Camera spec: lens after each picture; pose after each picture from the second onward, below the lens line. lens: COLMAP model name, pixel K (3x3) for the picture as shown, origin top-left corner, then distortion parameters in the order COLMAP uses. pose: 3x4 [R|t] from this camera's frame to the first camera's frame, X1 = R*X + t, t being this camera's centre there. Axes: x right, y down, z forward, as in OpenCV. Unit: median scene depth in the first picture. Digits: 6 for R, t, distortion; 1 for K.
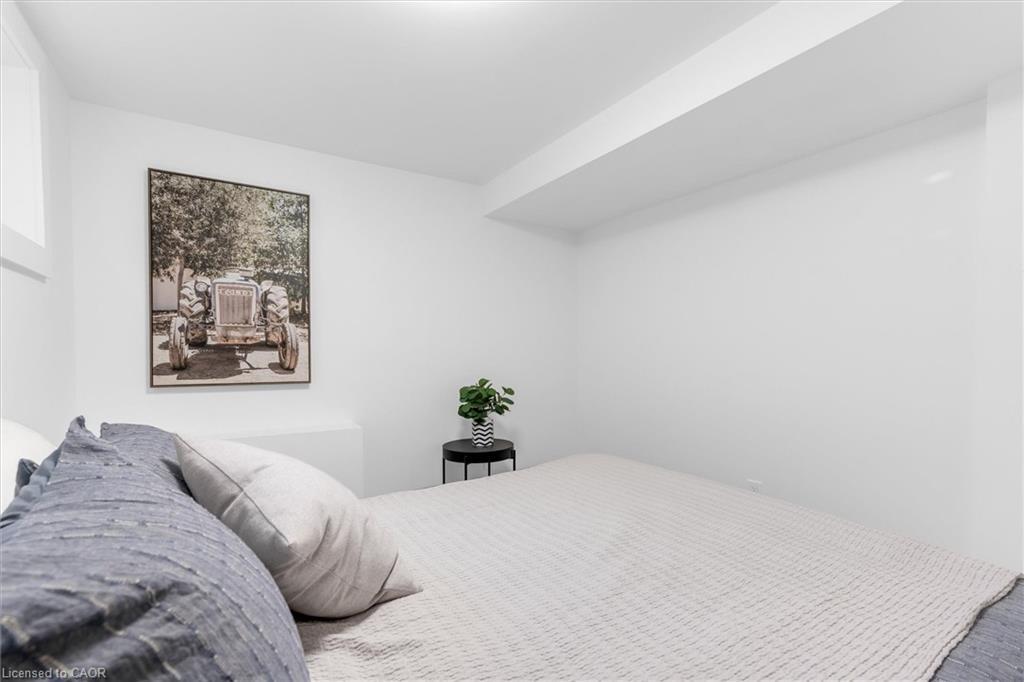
lens RADIAL K [[468.0, 0, 512.9], [0, 468.0, 349.7], [0, 0, 1]] dist [0.000949, -0.000085]
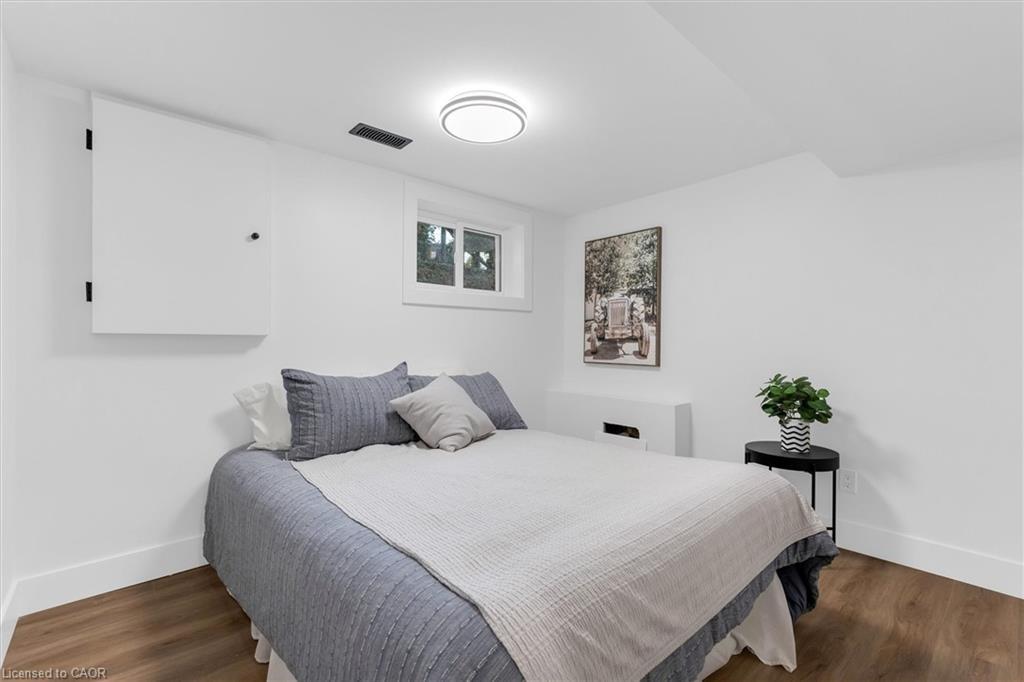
lens RADIAL K [[441.4, 0, 513.2], [0, 441.4, 338.4], [0, 0, 1]] dist [0.000312, 0.000053]
pose [[0.161659, -0.012685, -0.986765, 0.798098], [-0.005140, 0.999893, -0.013696, 0.010393], [0.986833, 0.007286, 0.161577, 0.417045]]
